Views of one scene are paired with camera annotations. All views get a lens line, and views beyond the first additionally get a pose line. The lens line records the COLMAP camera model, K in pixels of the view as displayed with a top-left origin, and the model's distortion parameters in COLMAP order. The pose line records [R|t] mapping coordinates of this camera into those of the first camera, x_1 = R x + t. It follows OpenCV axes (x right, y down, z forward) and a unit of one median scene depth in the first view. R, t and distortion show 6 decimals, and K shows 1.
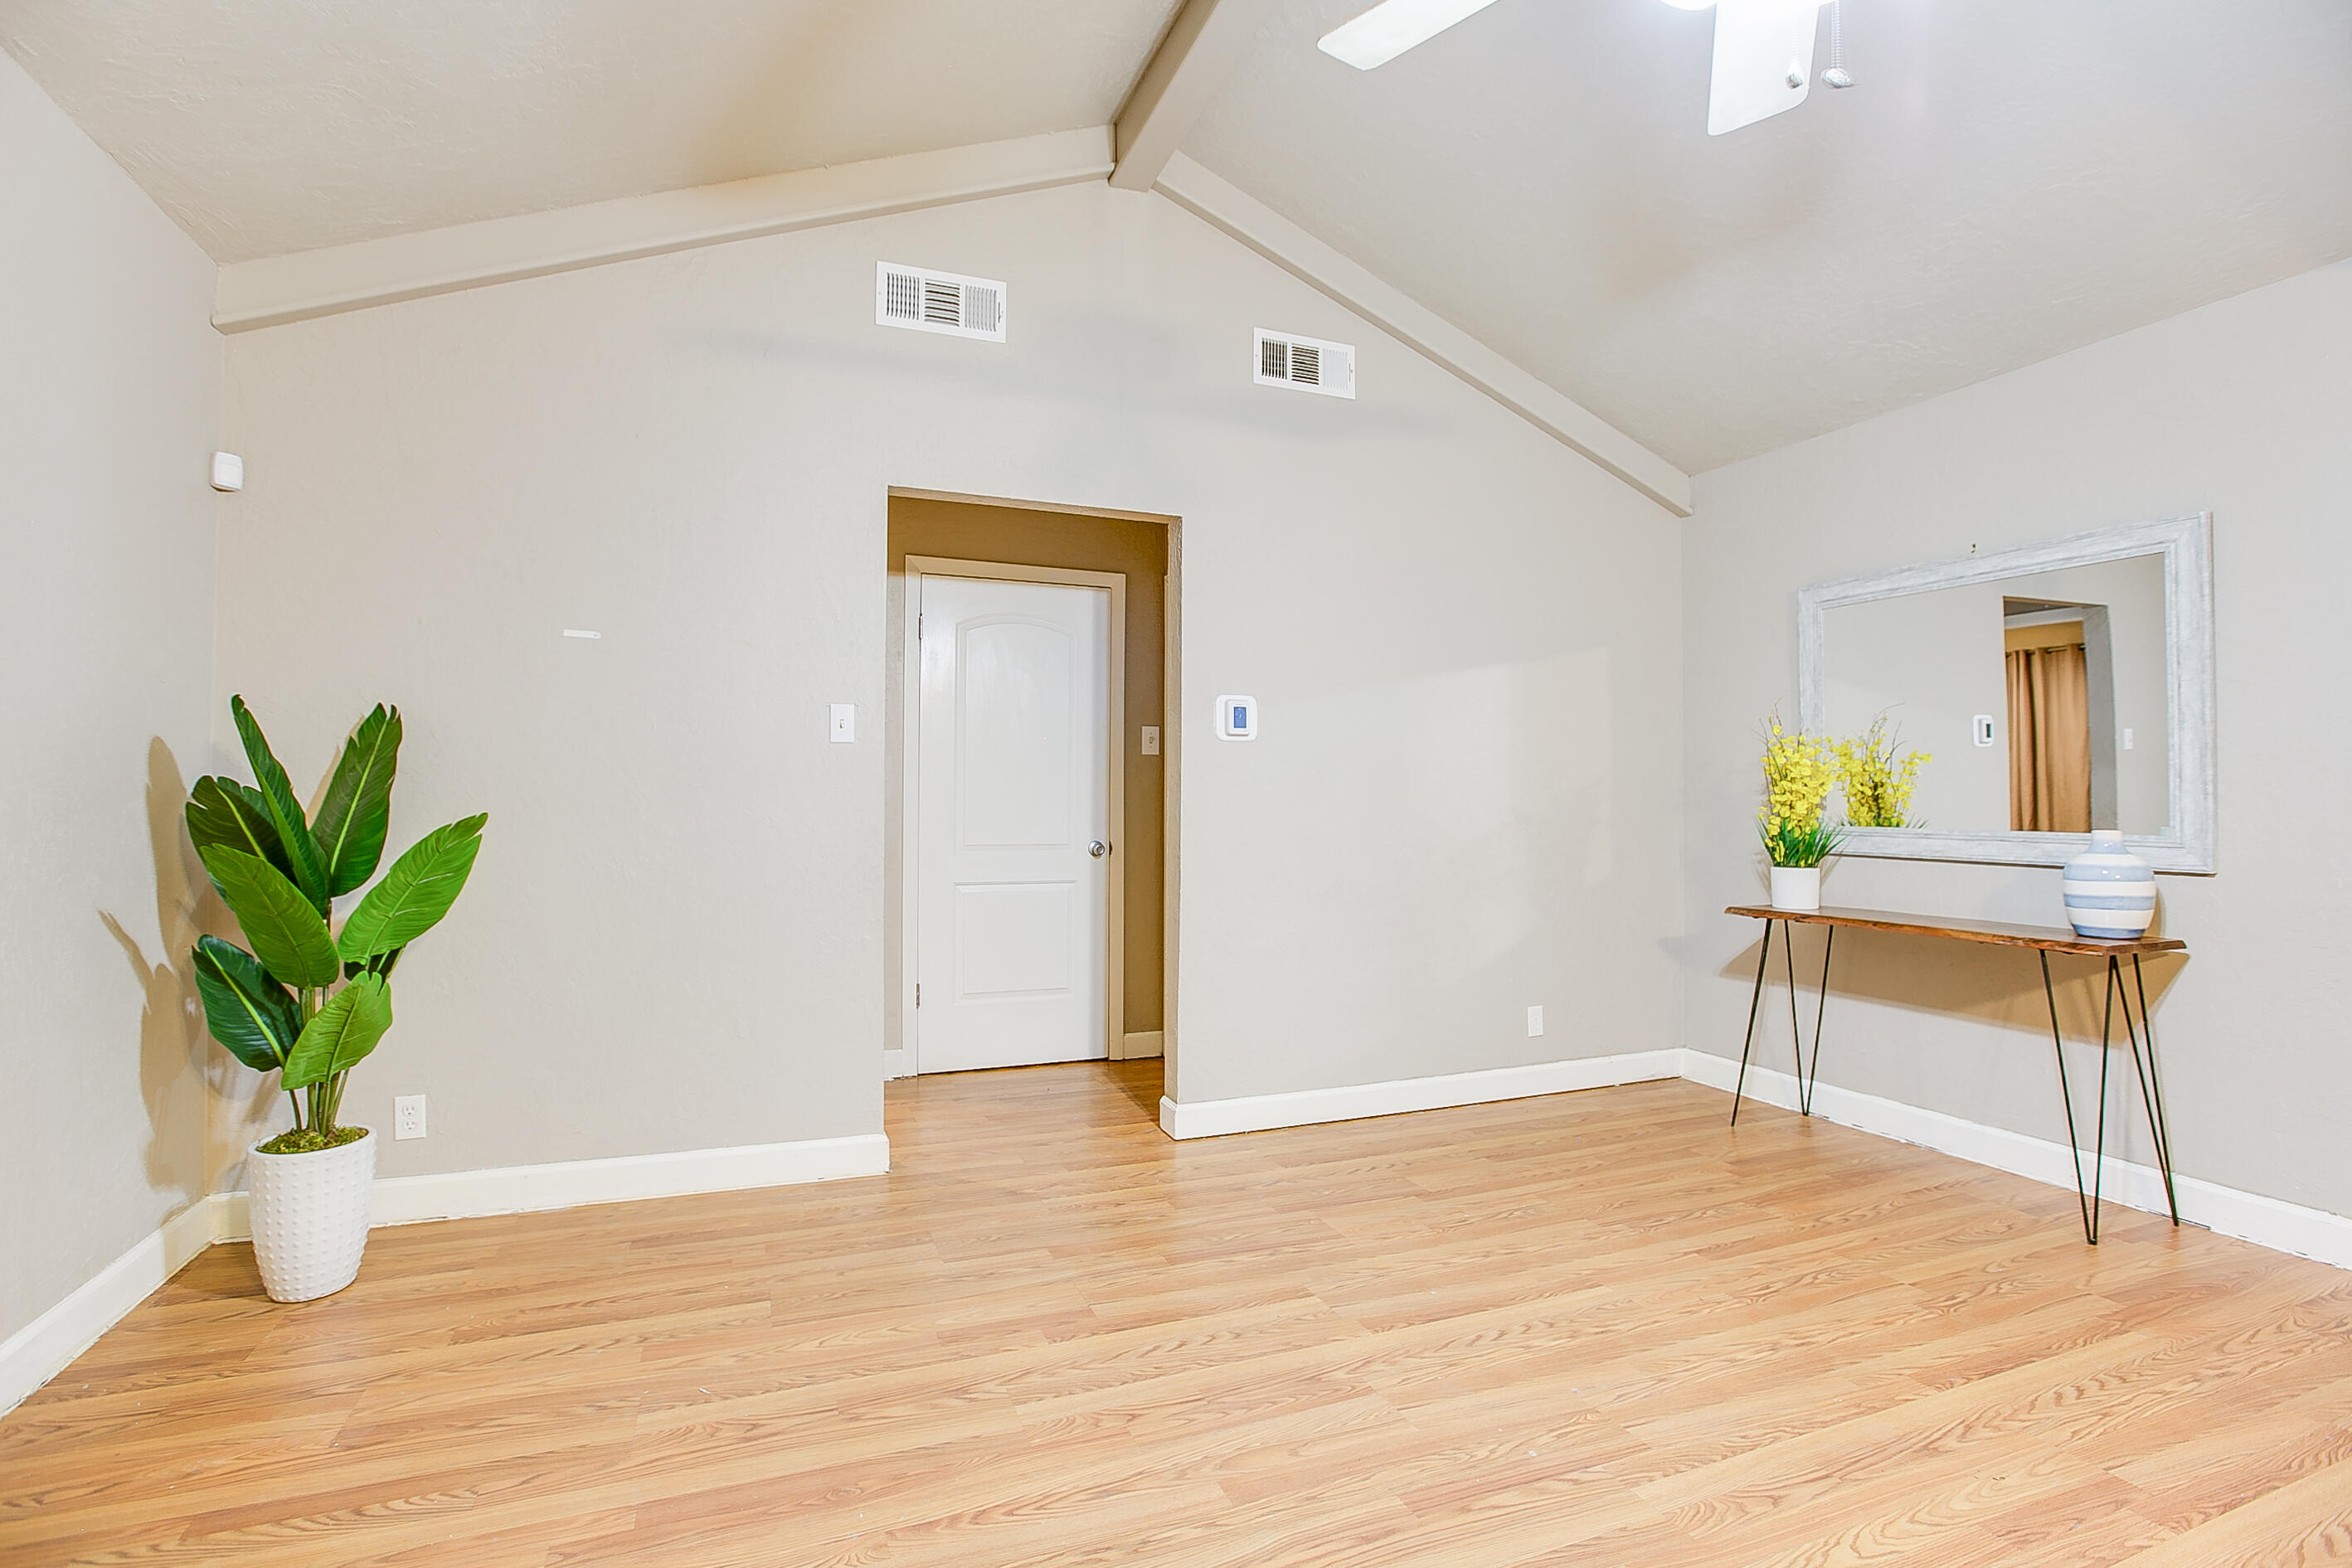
lens RADIAL K [[1089.3, 0, 1165.1], [0, 1089.3, 778.7], [0, 0, 1]] dist [-0.036016, 0.008406]
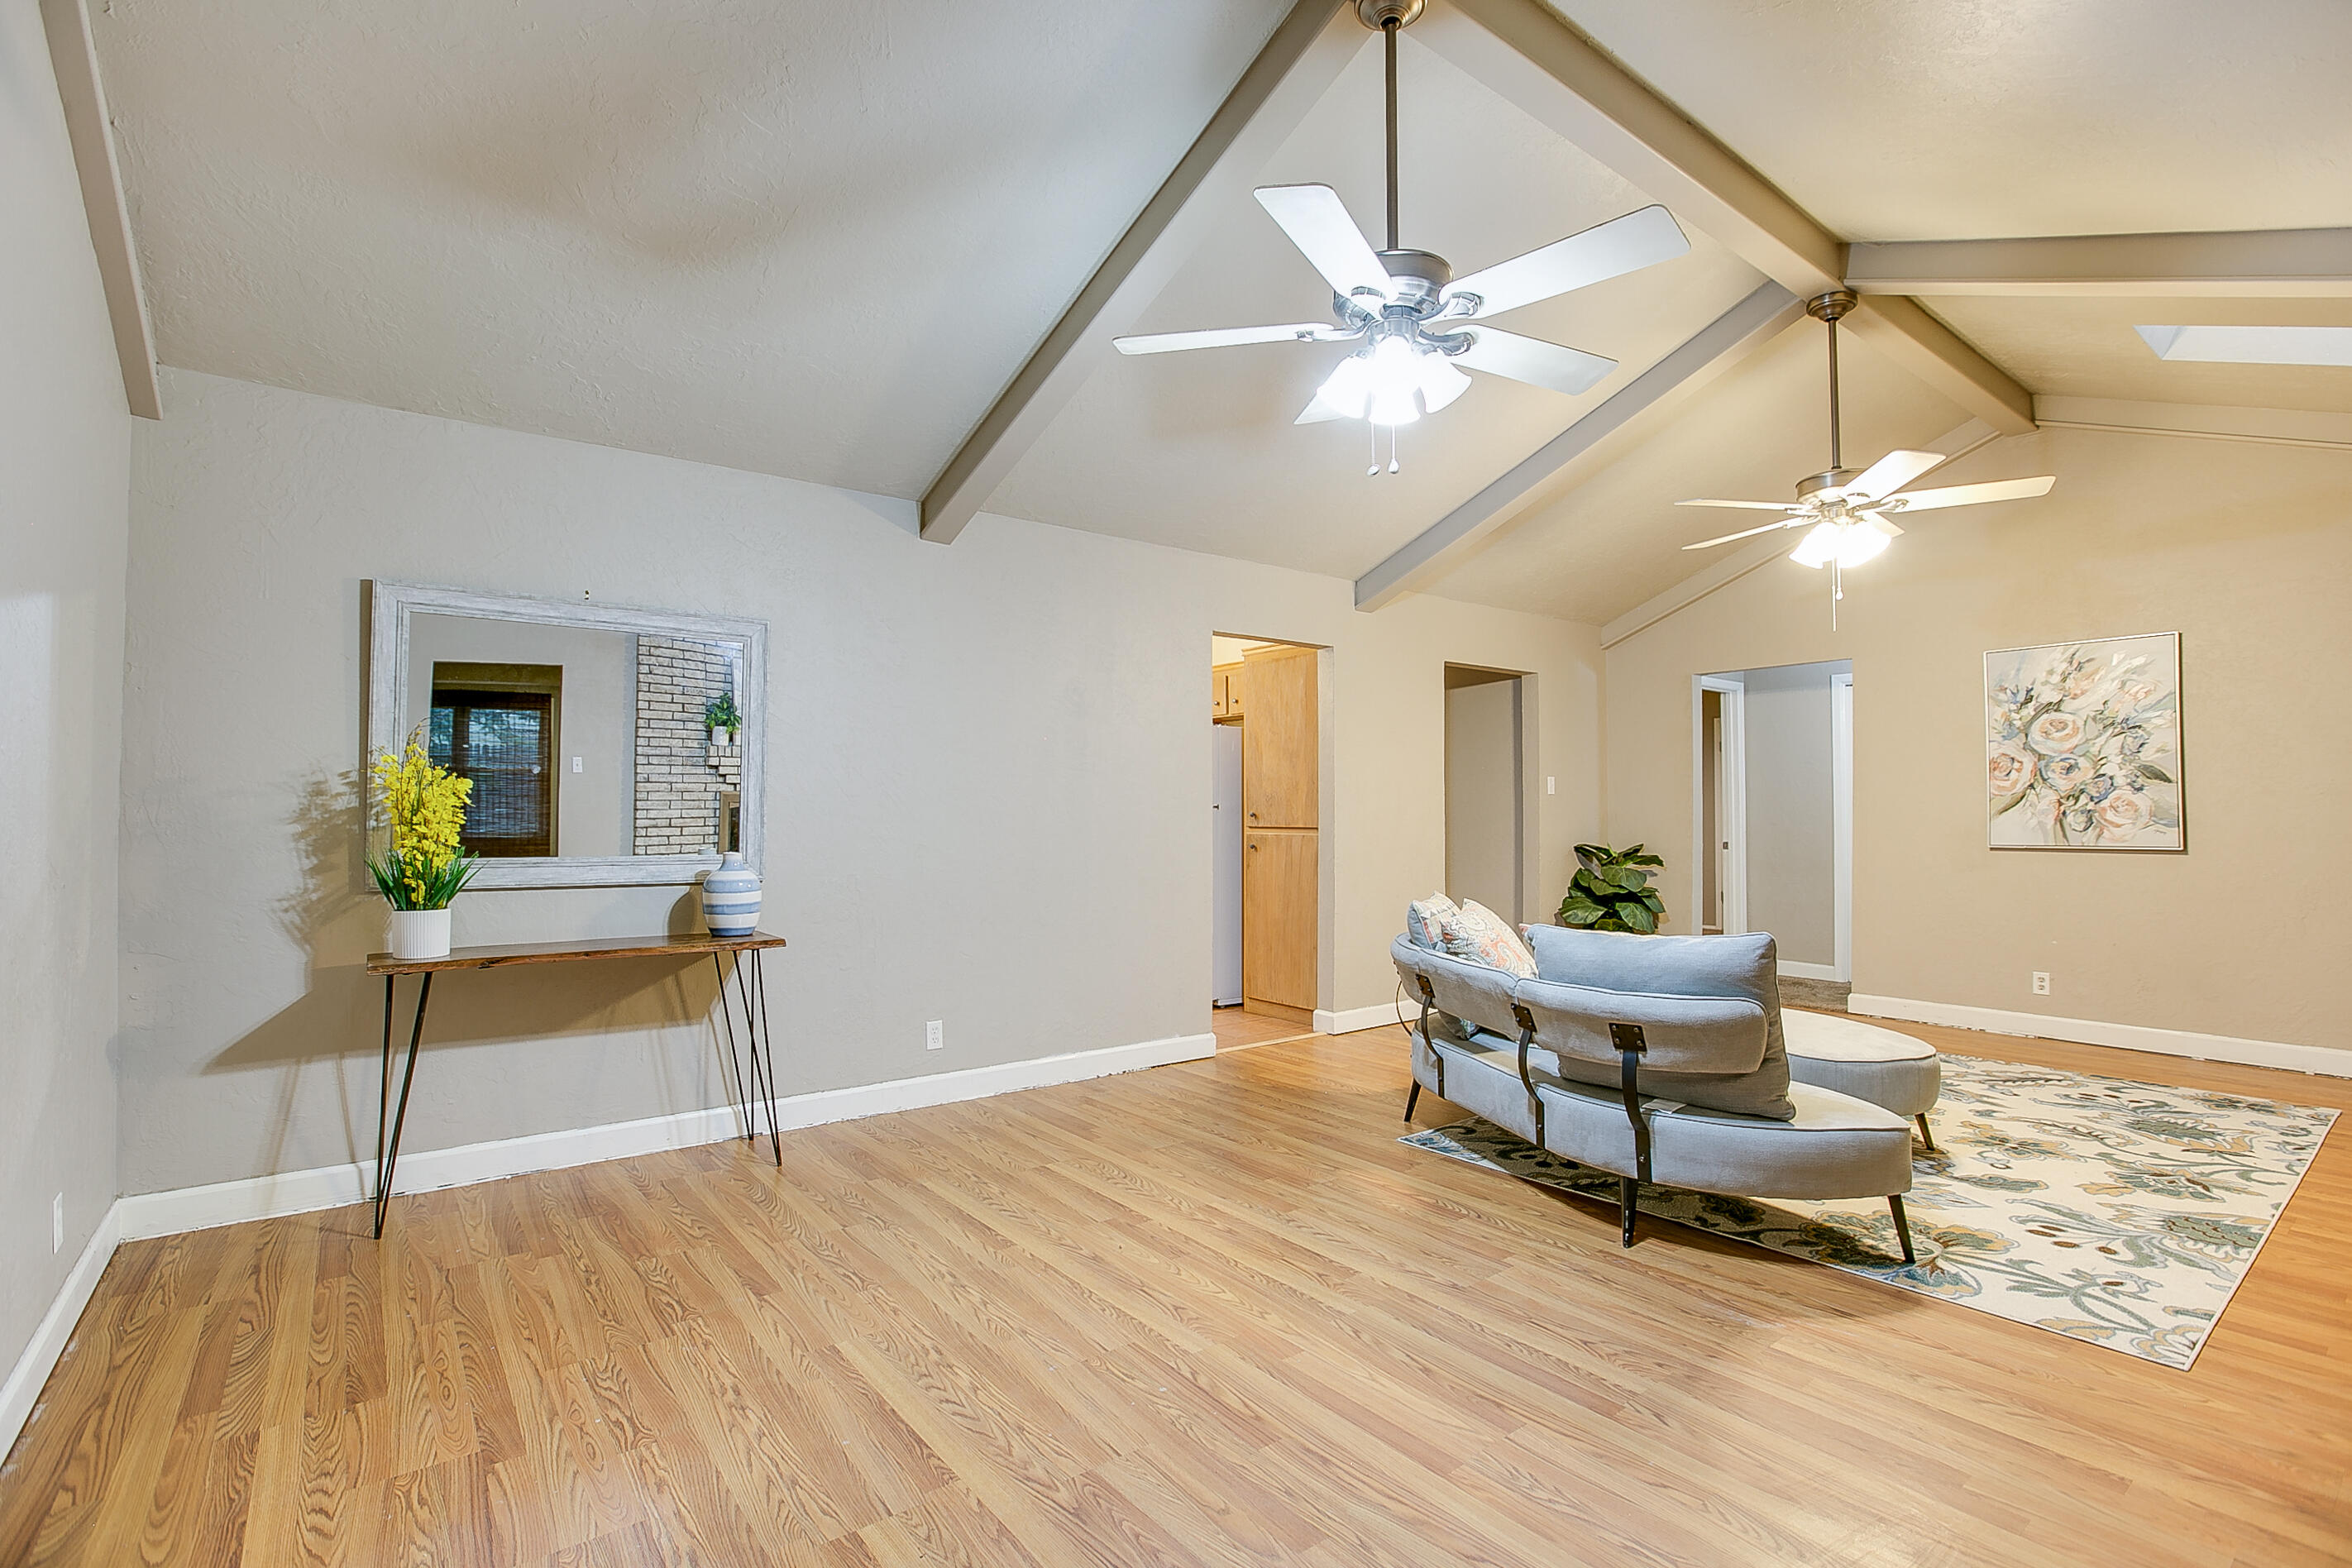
lens RADIAL K [[1089.4, 0, 1173.2], [0, 1089.4, 793.1], [0, 0, 1]] dist [-0.036016, 0.008406]
pose [[-0.277181, 0.014492, 0.960708, -0.496029], [-0.020959, 0.999557, -0.021125, -0.006175], [-0.960589, -0.025990, -0.276755, 0.805360]]
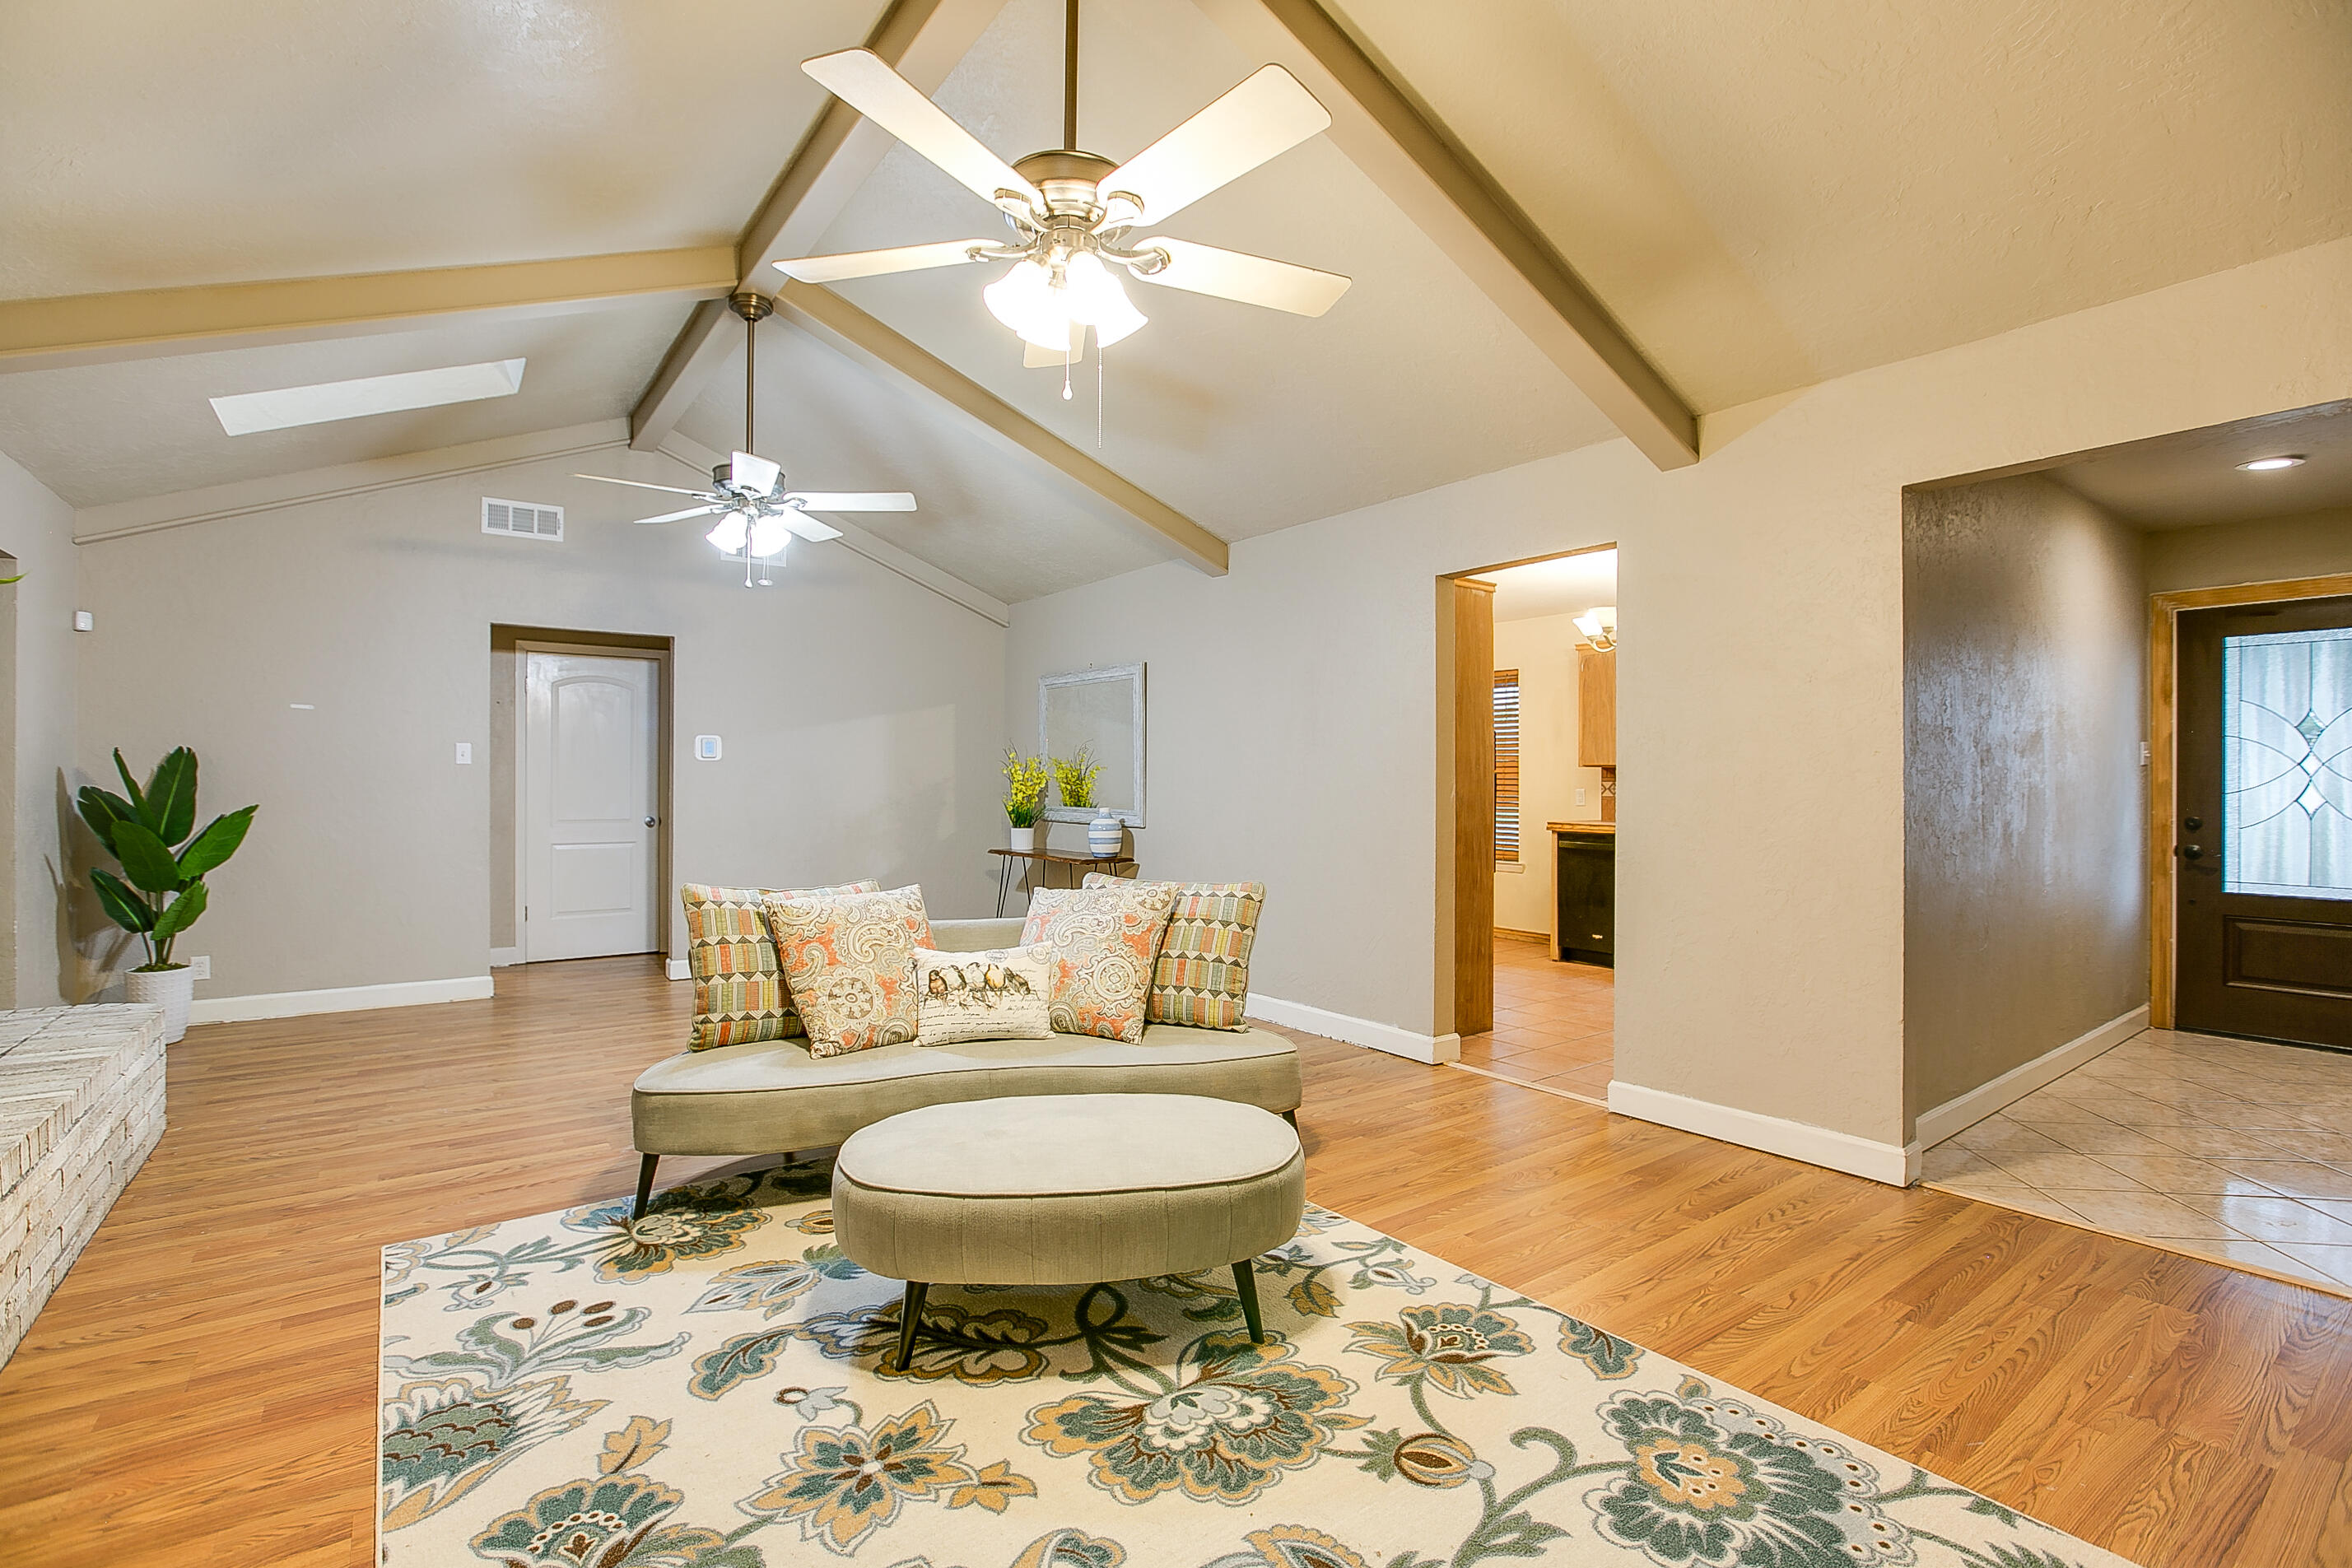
lens RADIAL K [[1089.3, 0, 1181.3], [0, 1089.3, 778.9], [0, 0, 1]] dist [-0.036016, 0.008406]
pose [[0.968870, -0.001049, 0.247567, 0.471309], [-0.003620, 0.999824, 0.018403, -0.050545], [-0.247543, -0.018726, 0.968696, -1.157626]]
